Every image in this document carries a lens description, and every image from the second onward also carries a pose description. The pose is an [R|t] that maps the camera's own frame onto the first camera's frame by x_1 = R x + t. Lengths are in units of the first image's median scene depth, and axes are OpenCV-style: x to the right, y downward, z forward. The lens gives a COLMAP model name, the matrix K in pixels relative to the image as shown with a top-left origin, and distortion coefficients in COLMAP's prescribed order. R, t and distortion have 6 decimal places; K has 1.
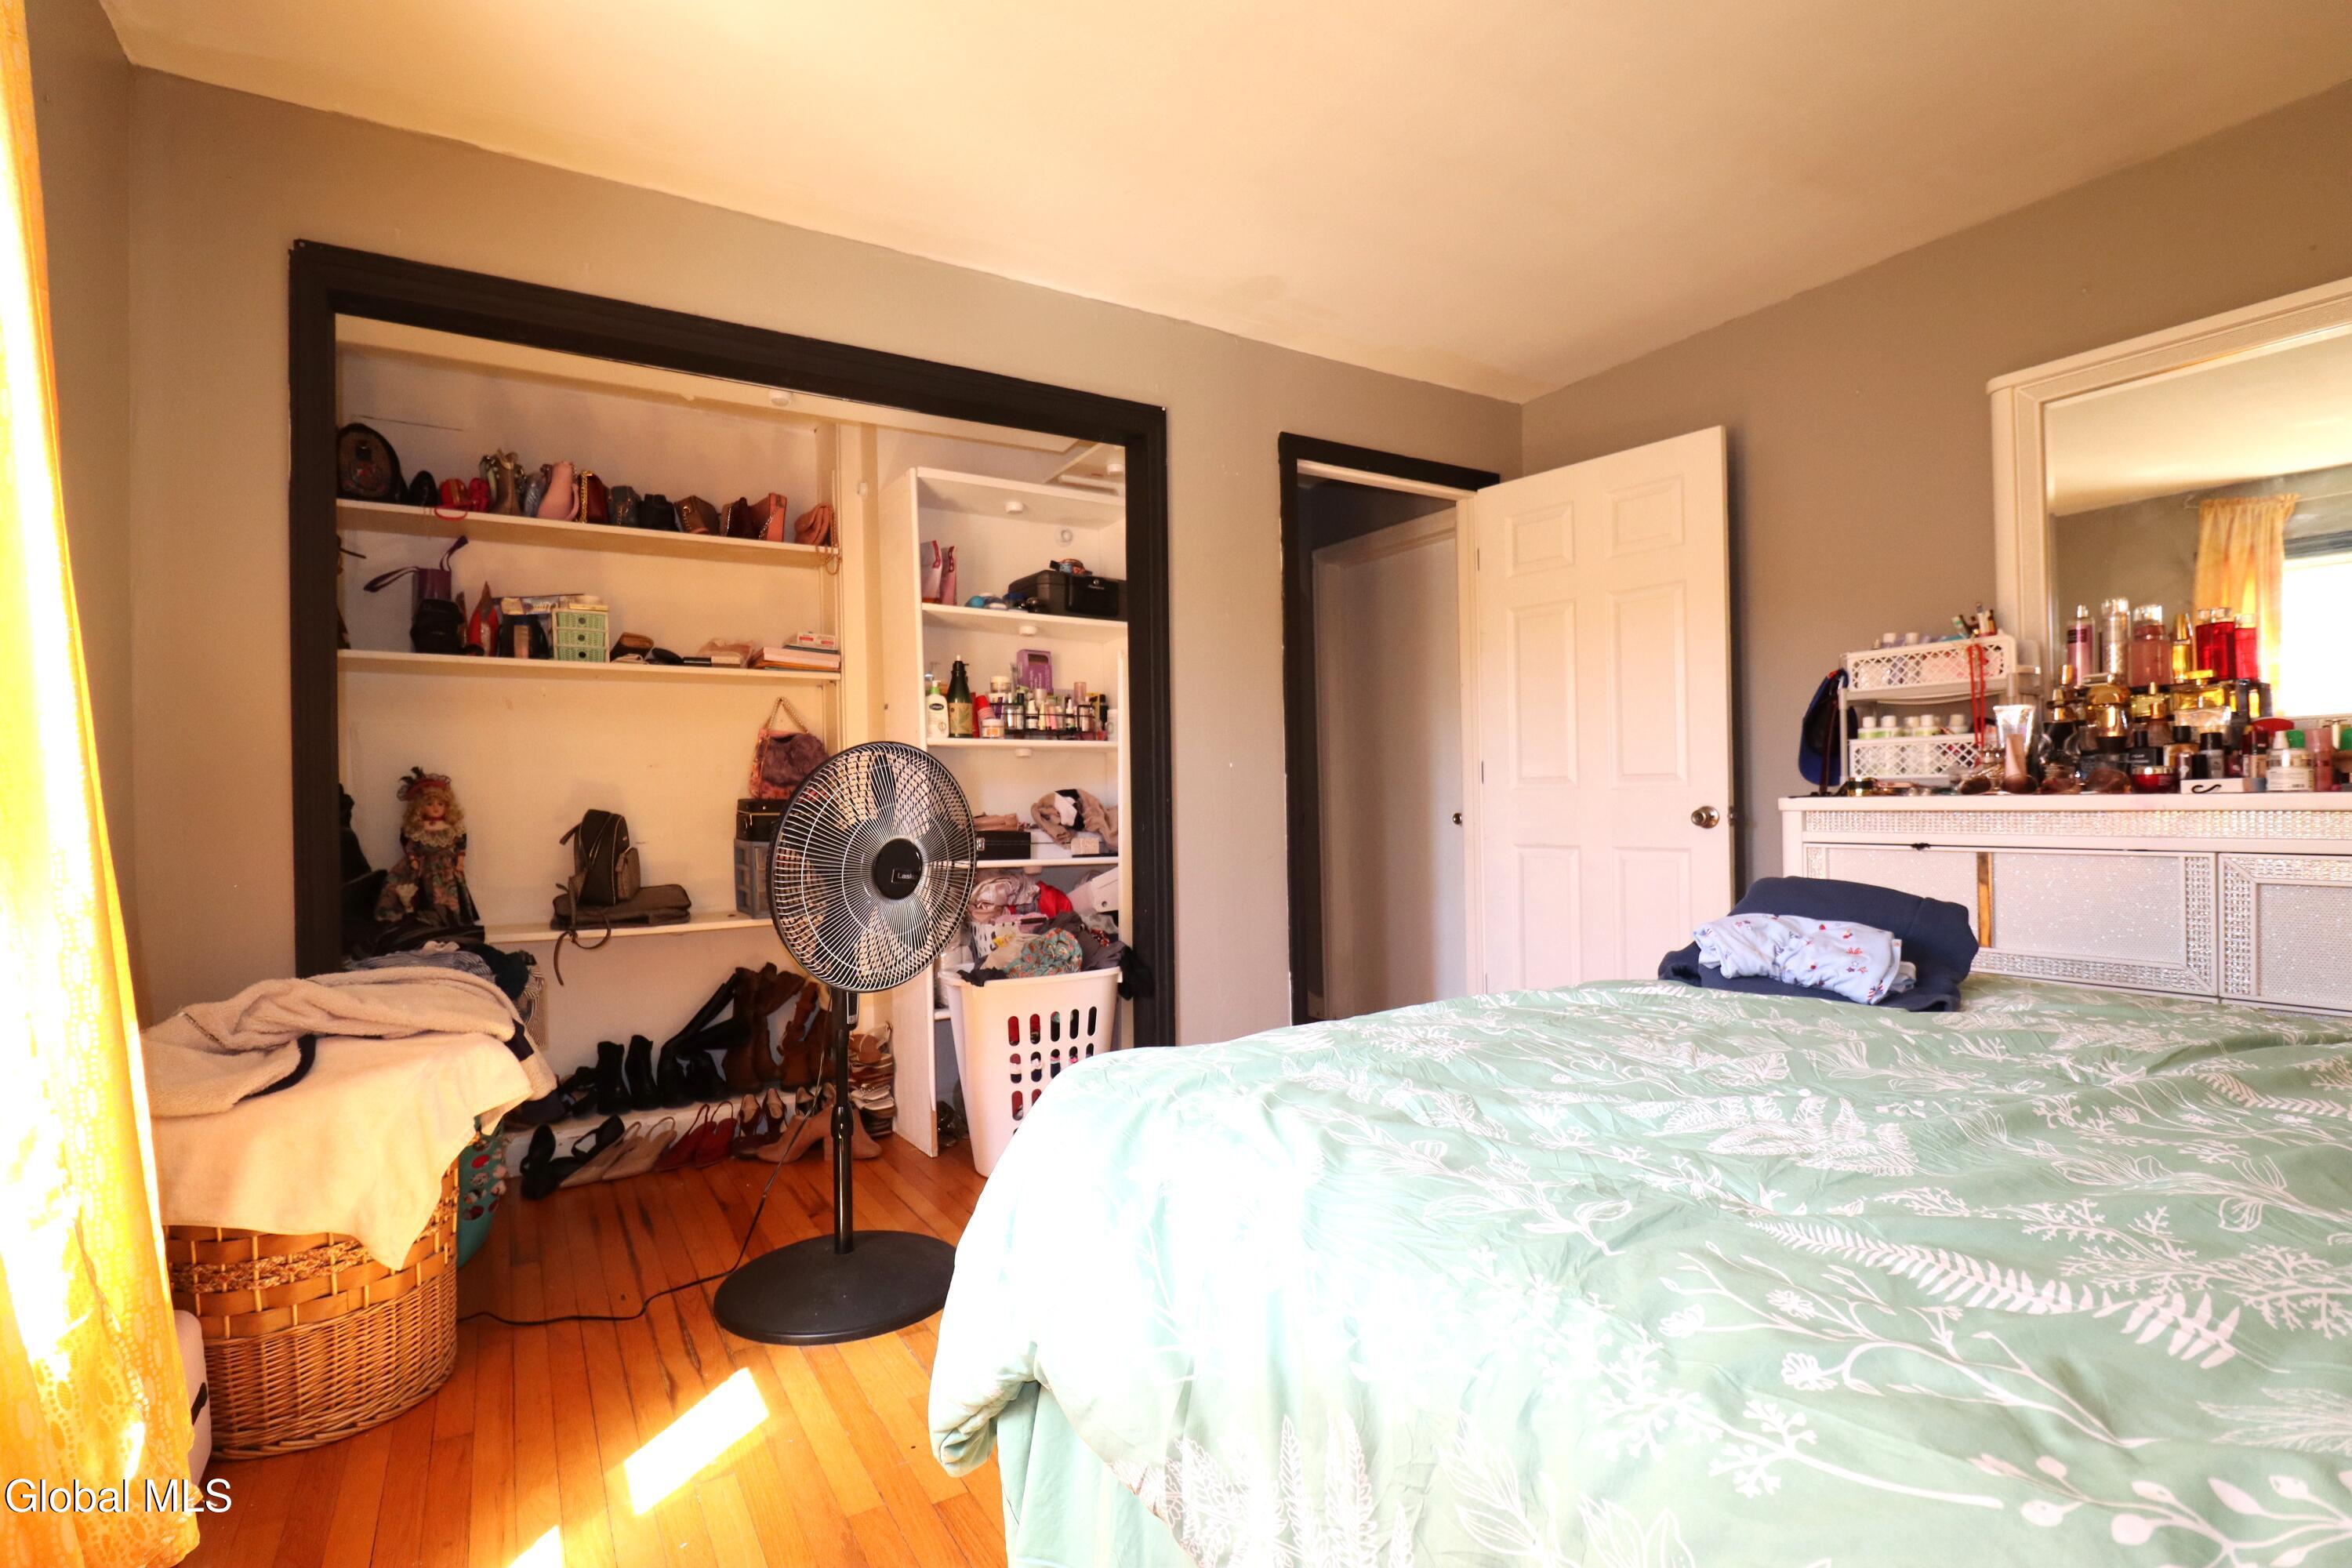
lens RADIAL K [[1106.8, 0, 1179.5], [0, 1106.8, 790.2], [0, 0, 1]] dist [-0.011303, -0.006865]
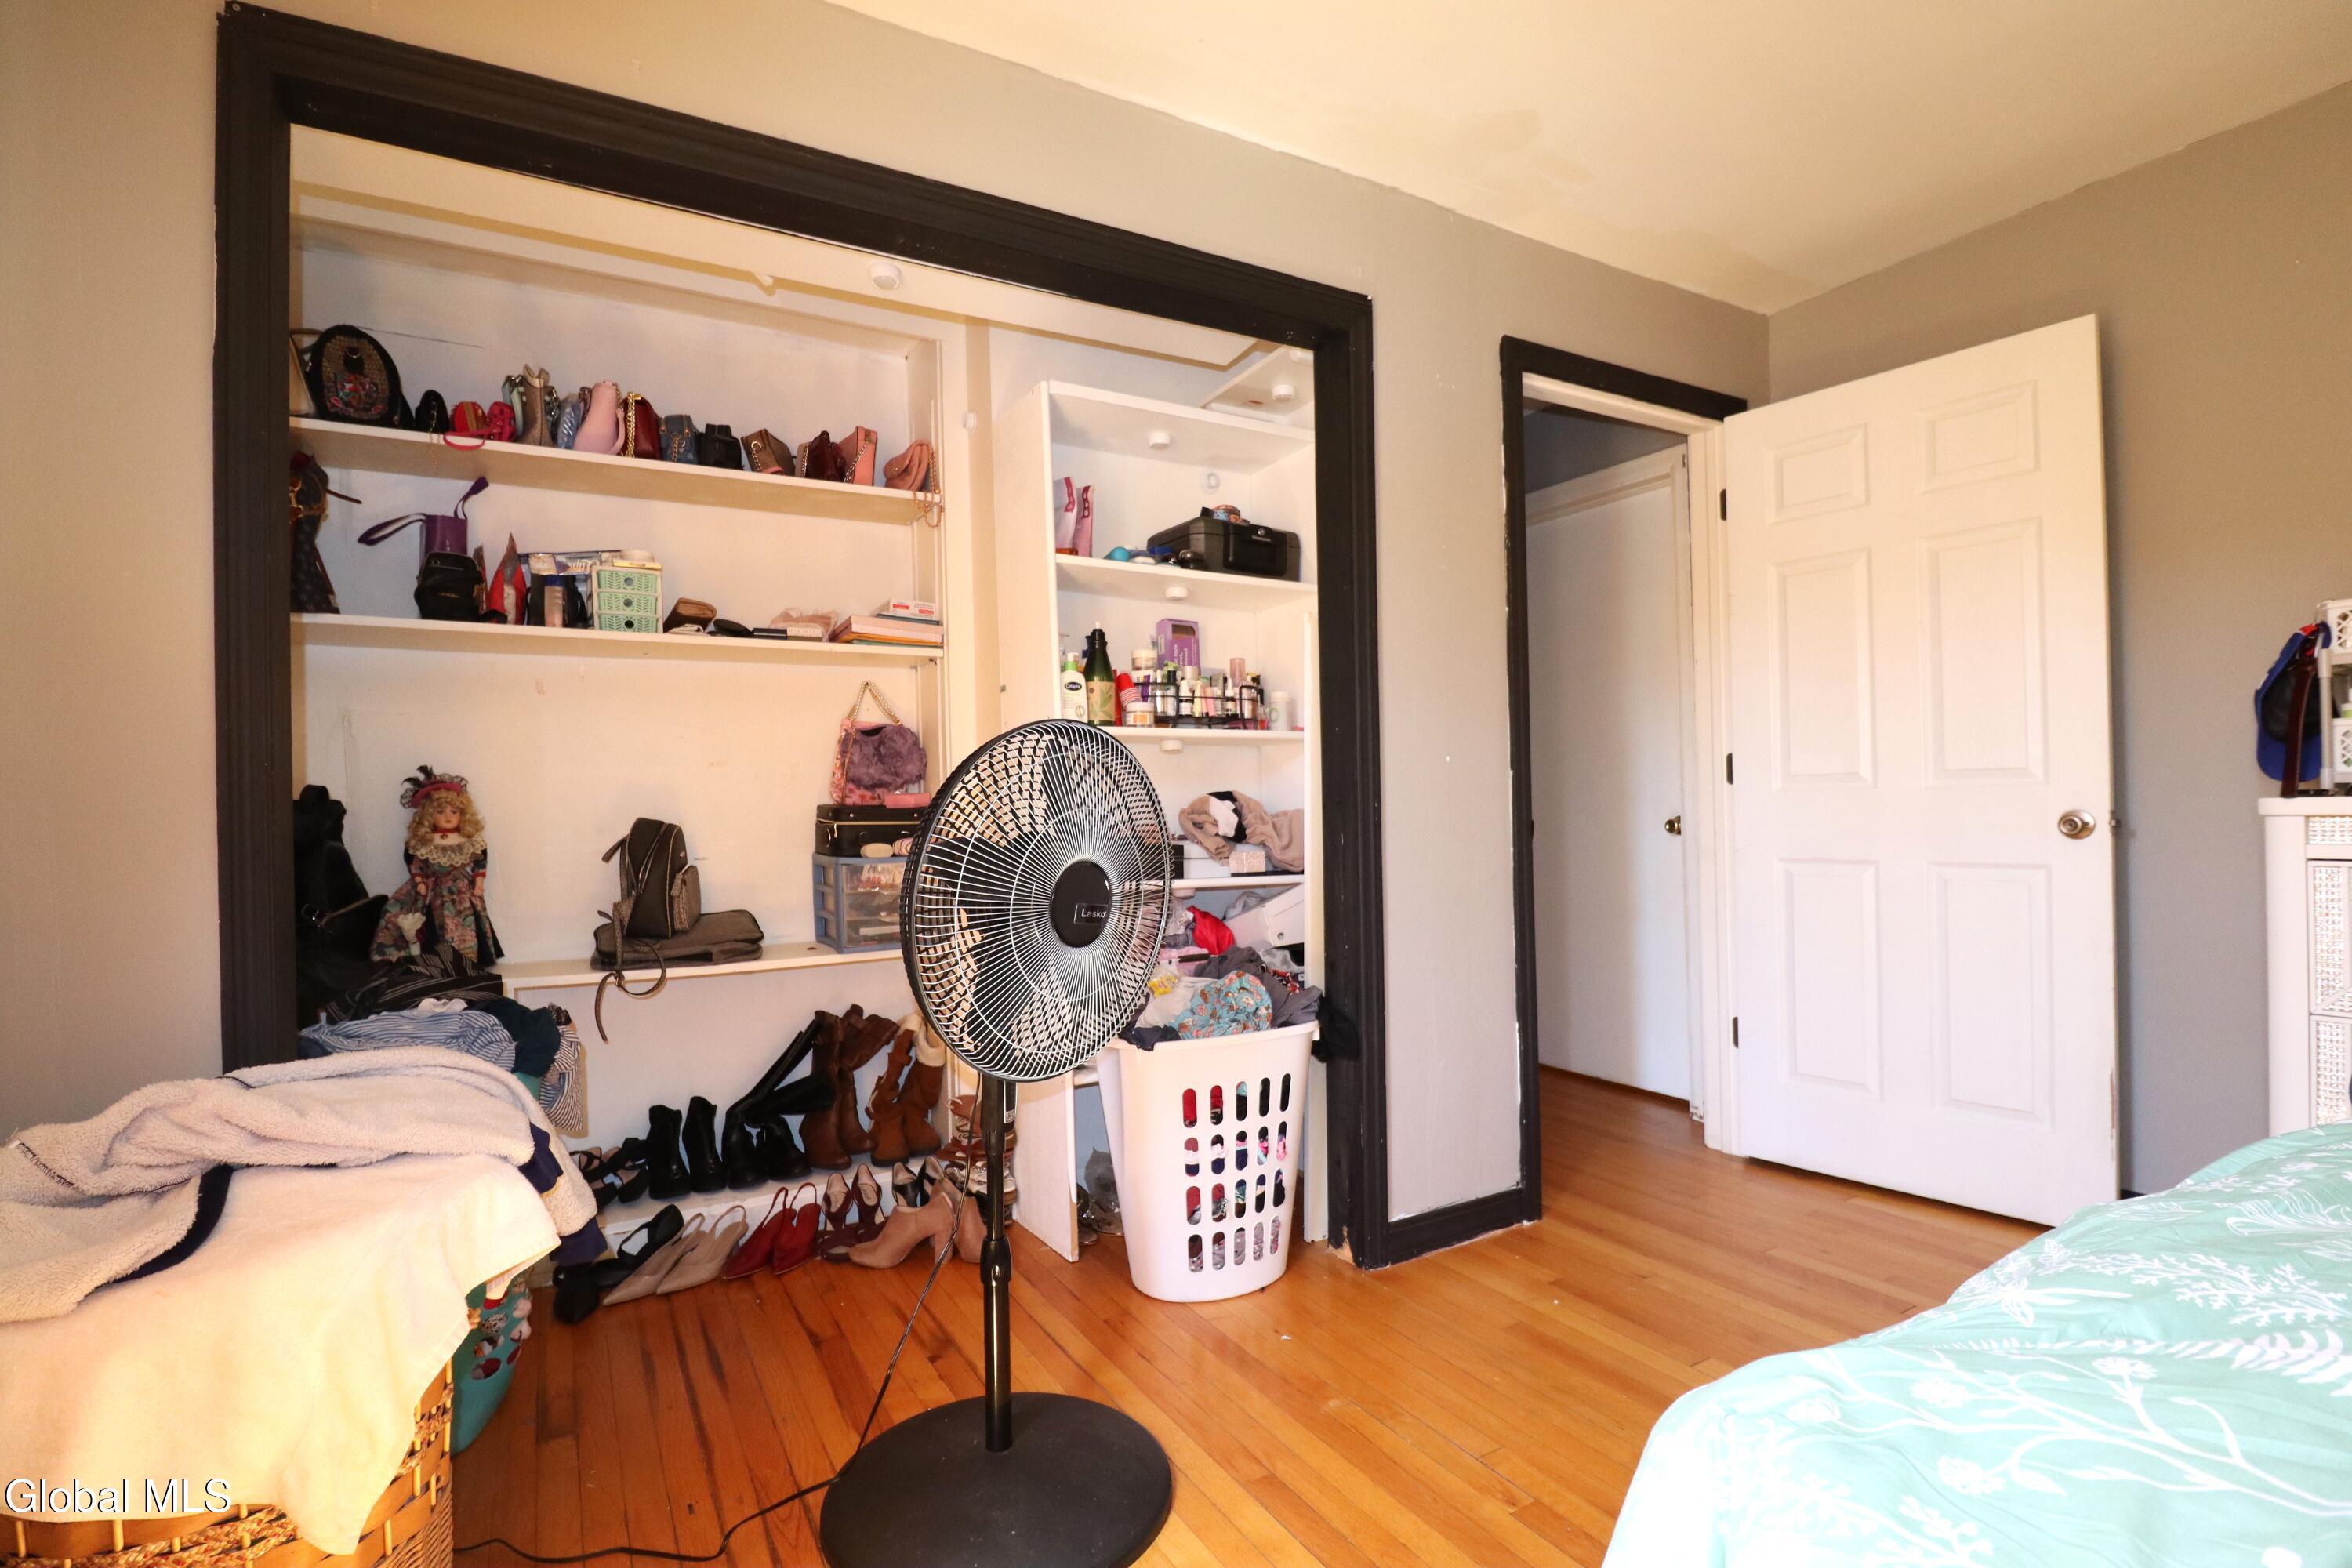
lens RADIAL K [[1106.8, 0, 1178.0], [0, 1106.8, 795.1], [0, 0, 1]] dist [-0.011303, -0.006865]
pose [[0.999444, -0.003267, -0.033176, -0.121809], [0.003224, 0.999994, -0.001353, 0.003135], [0.033180, 0.001245, 0.999449, 0.221028]]
